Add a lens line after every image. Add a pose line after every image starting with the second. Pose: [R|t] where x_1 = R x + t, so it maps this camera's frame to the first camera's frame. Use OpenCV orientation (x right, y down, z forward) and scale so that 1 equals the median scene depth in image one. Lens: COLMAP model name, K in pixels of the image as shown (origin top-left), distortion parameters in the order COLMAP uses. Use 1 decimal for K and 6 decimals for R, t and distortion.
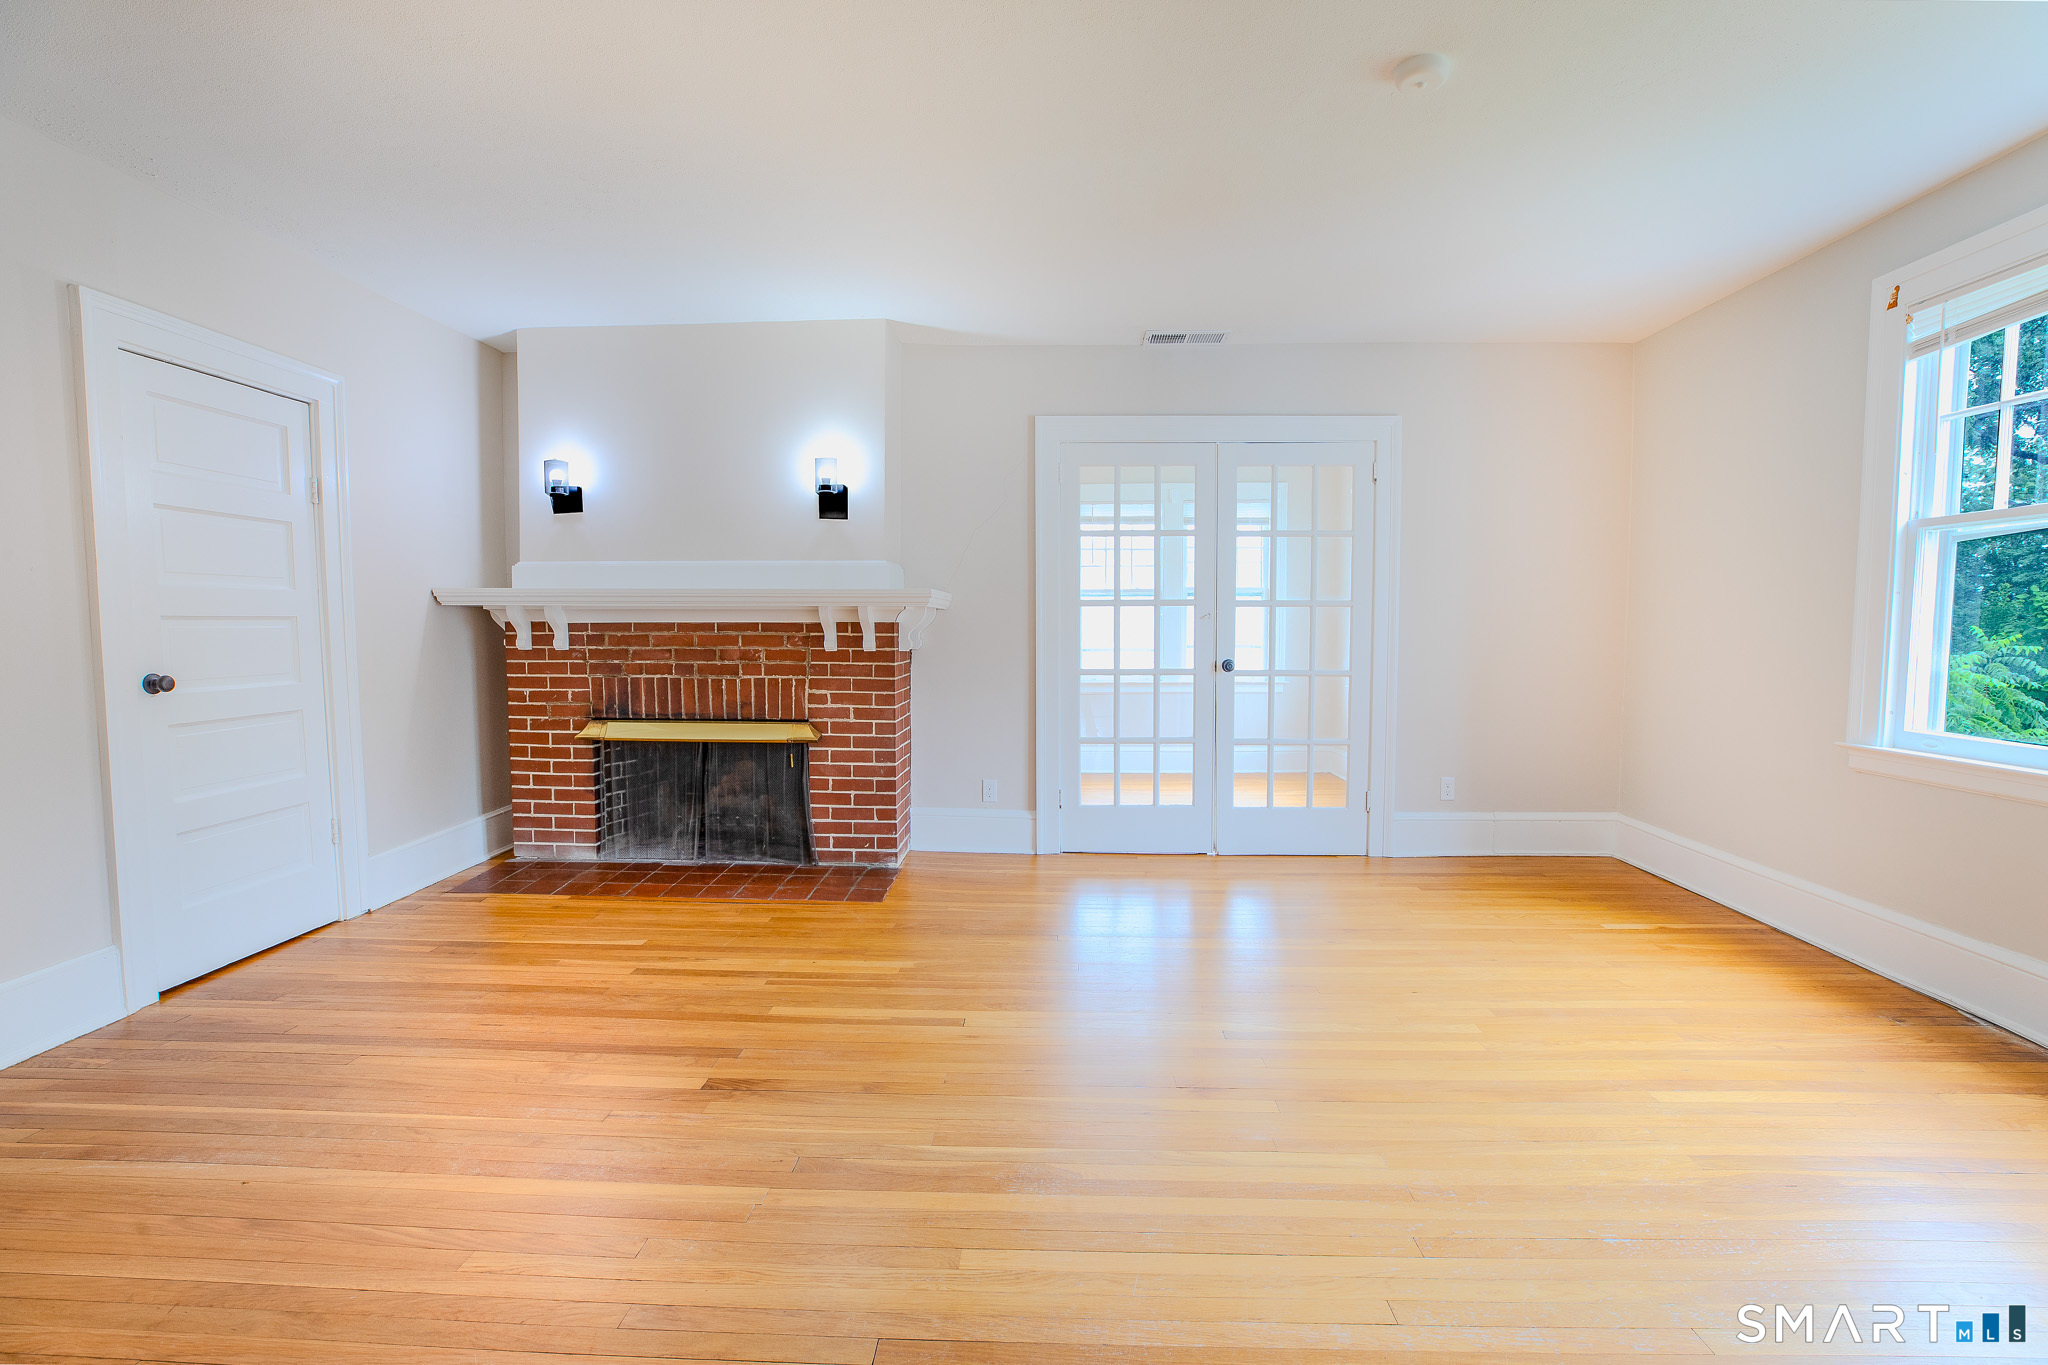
lens RADIAL K [[932.4, 0, 1017.0], [0, 932.4, 691.0], [0, 0, 1]] dist [-0.047565, 0.014258]
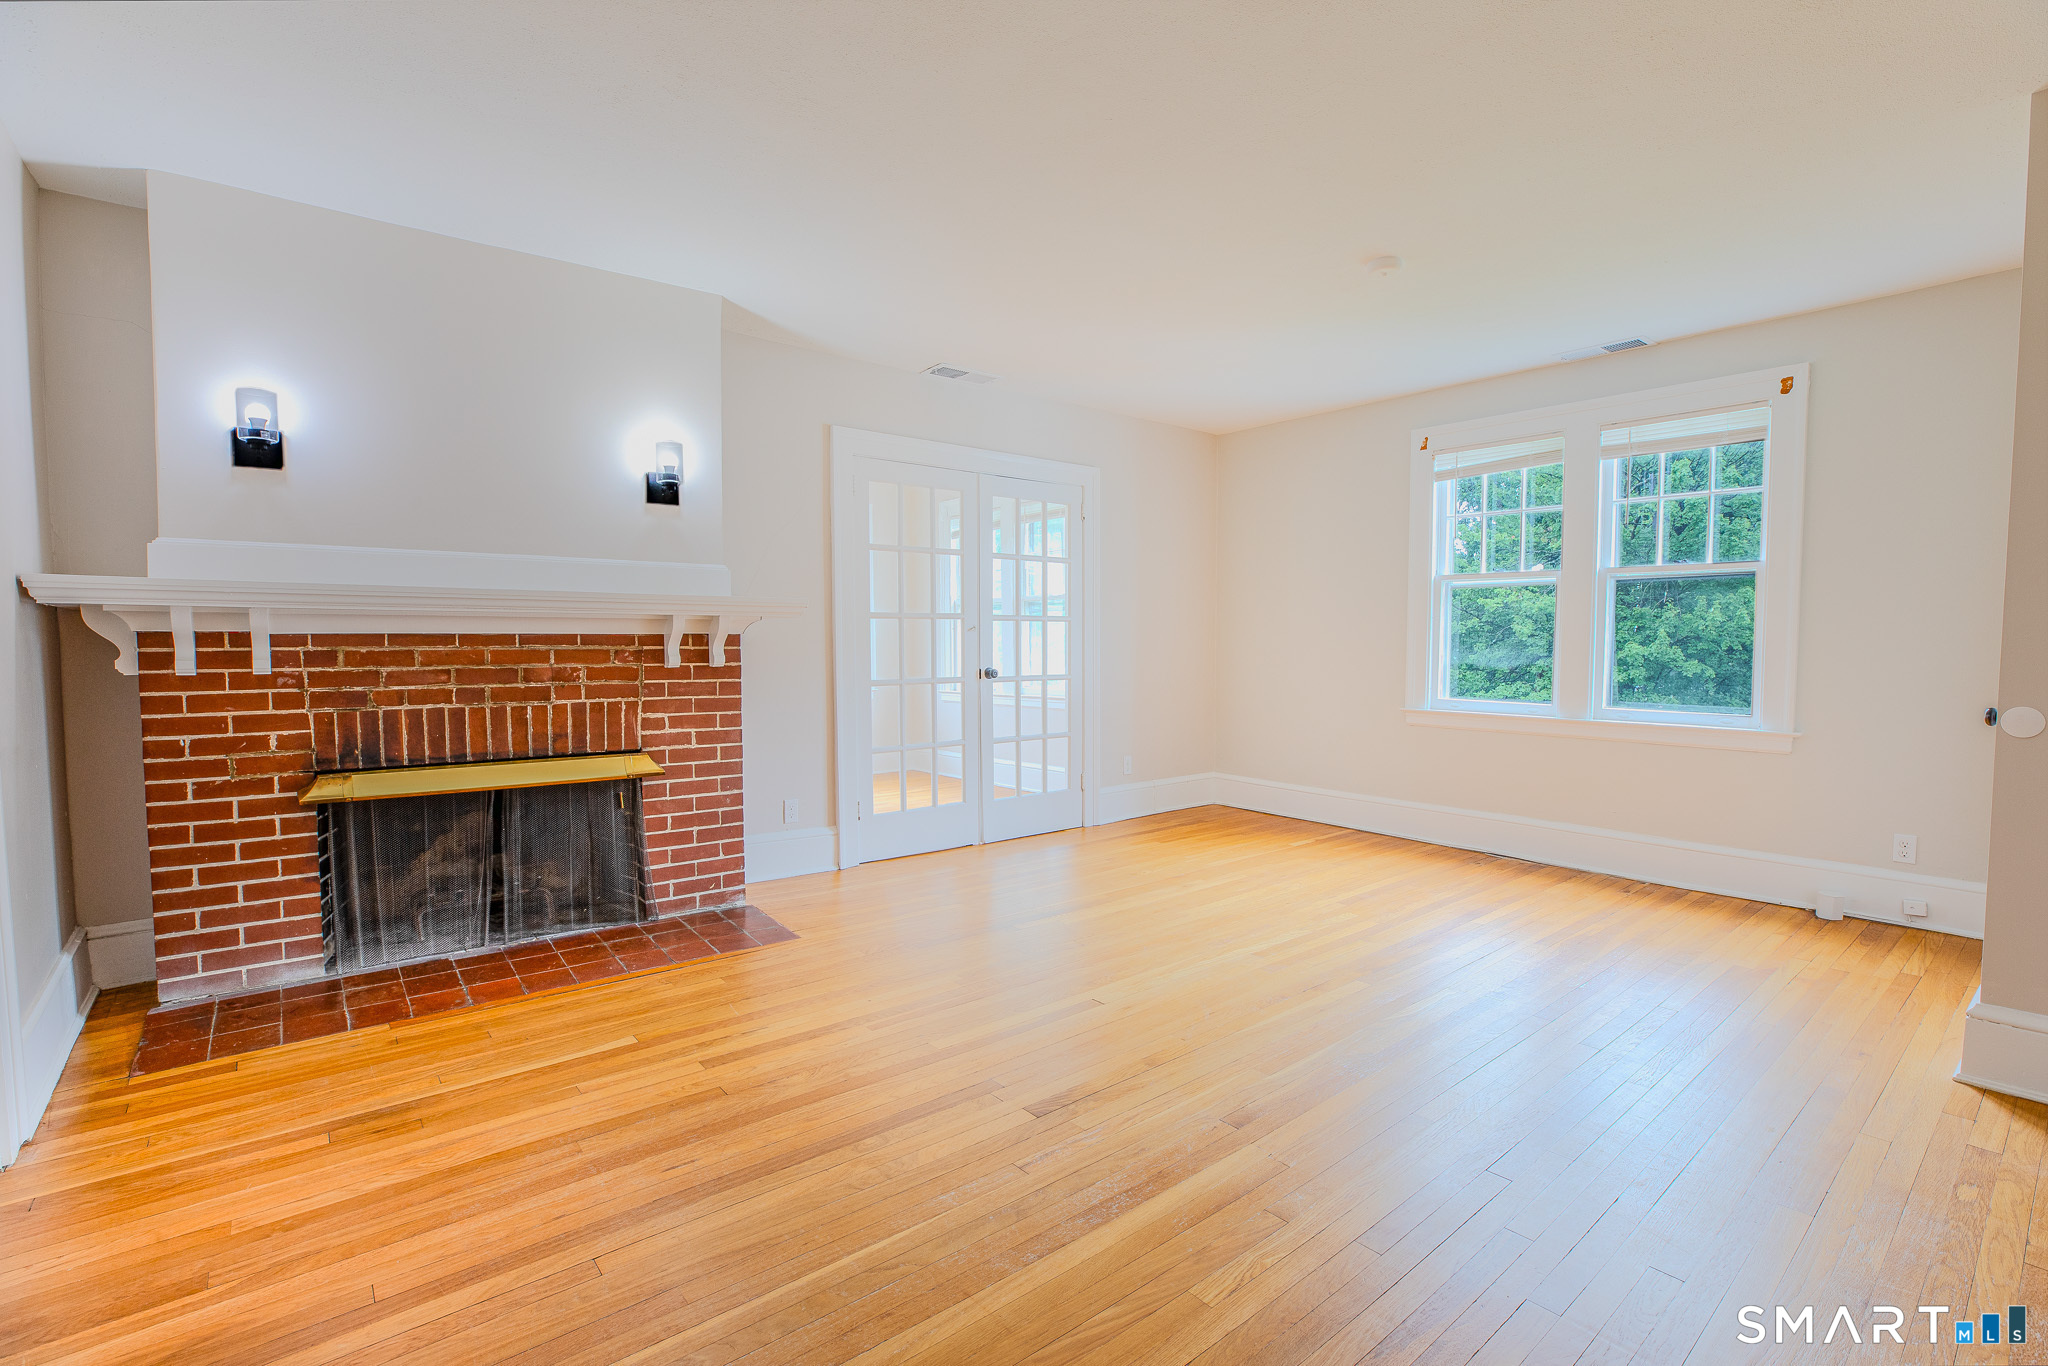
lens RADIAL K [[932.4, 0, 1017.0], [0, 932.4, 691.5], [0, 0, 1]] dist [-0.047565, 0.014258]
pose [[0.750039, -0.038110, 0.660294, -0.518997], [0.045320, 0.998953, 0.006176, -0.011233], [-0.659839, 0.025292, 0.750981, 0.144635]]
